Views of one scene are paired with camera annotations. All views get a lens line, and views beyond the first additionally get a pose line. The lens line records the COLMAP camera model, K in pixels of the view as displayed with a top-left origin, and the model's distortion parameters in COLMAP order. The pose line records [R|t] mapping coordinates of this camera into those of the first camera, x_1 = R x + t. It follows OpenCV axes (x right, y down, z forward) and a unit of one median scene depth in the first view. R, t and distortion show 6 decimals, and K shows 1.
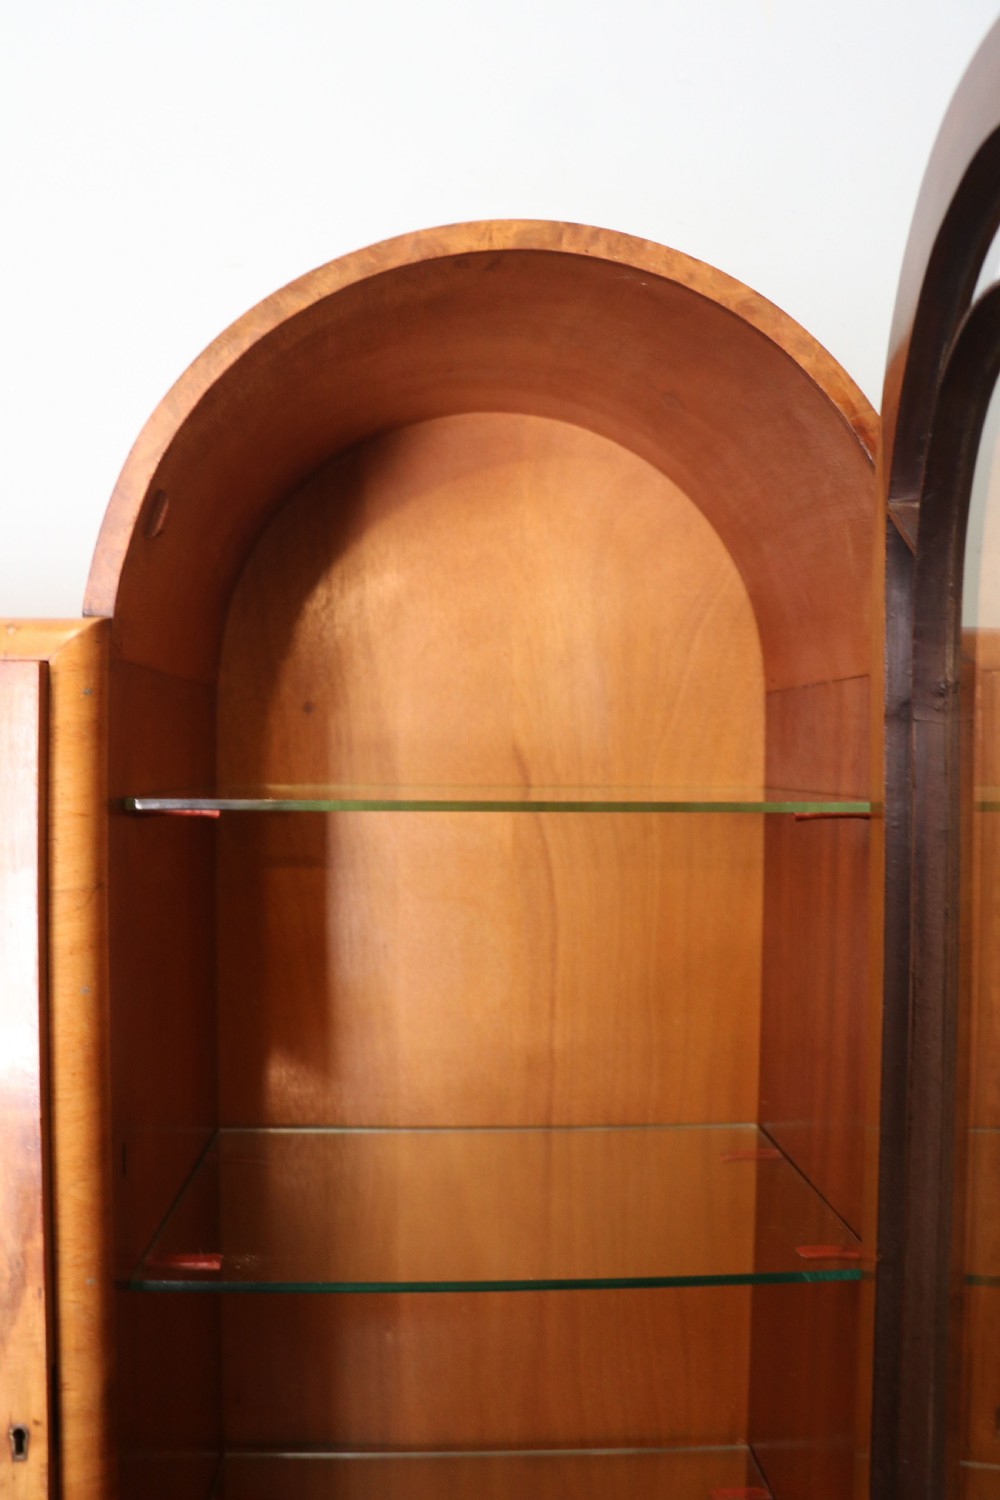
lens RADIAL K [[1231.6, 0, 486.7], [0, 1231.6, 743.9], [0, 0, 1]] dist [-0.166344, 0.099114]
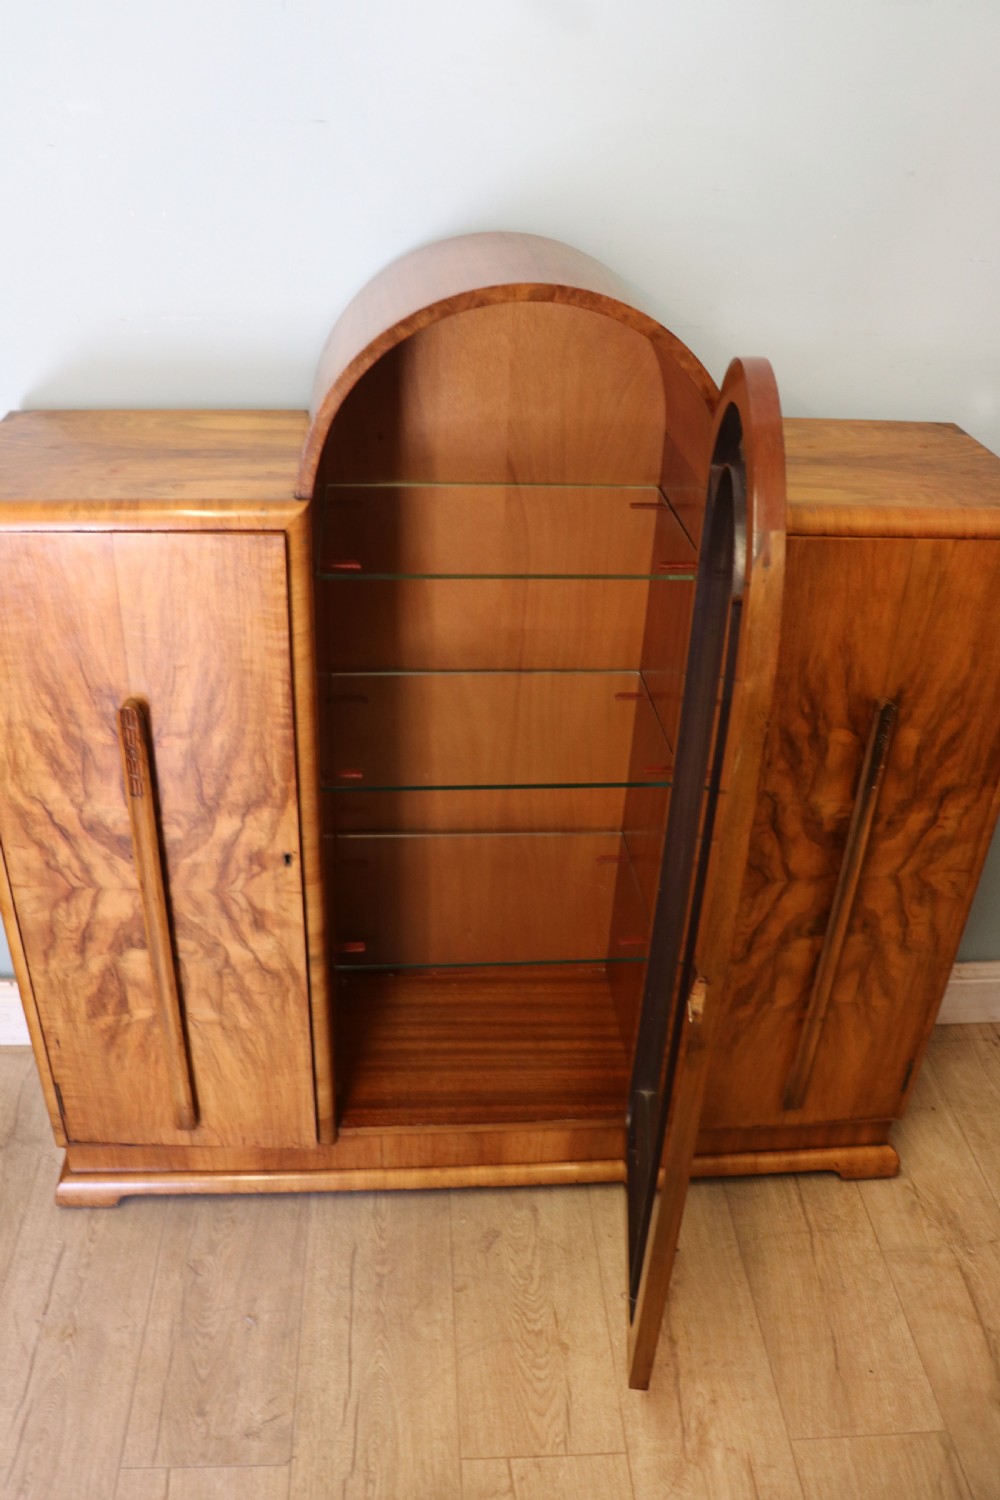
lens RADIAL K [[1253.9, 0, 472.5], [0, 1253.9, 756.5], [0, 0, 1]] dist [-0.171566, 0.080530]
pose [[0.999402, 0.005547, 0.034137, -0.114997], [-0.022810, 0.847642, 0.530079, -0.795322], [-0.025995, -0.530540, 0.847261, -0.880948]]
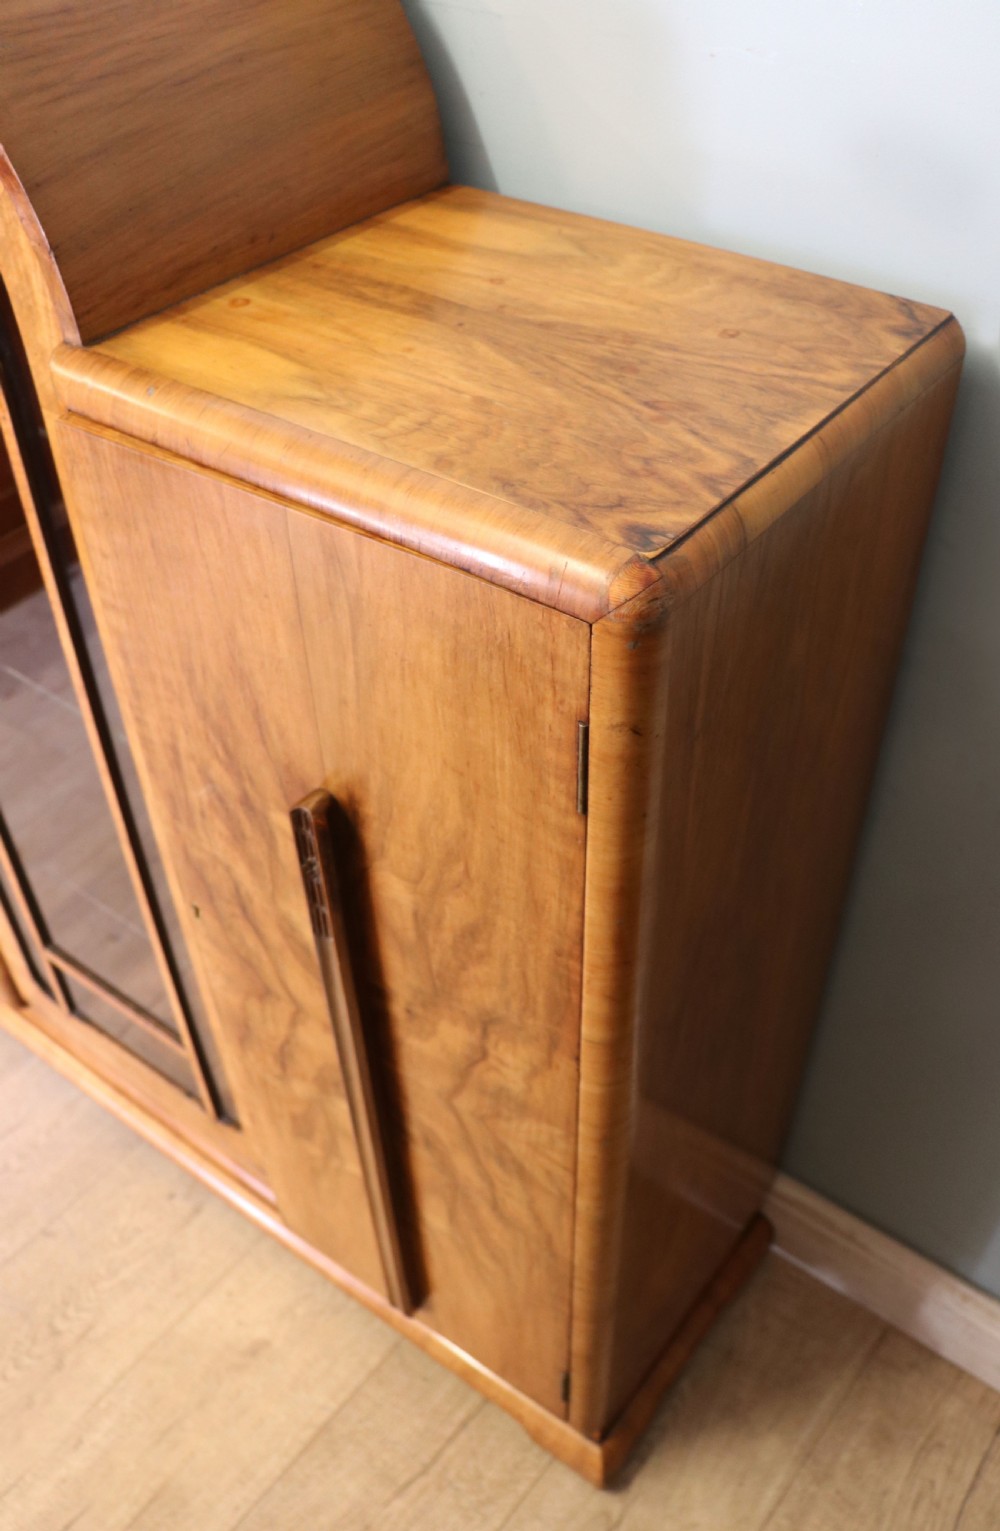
lens RADIAL K [[1325.7, 0, 527.7], [0, 1325.7, 825.7], [0, 0, 1]] dist [-0.179089, 0.125602]
pose [[0.777165, 0.434465, -0.455252, 1.360431], [0.013845, 0.711451, 0.702599, -0.569018], [0.629145, -0.552338, 0.546900, 0.420866]]
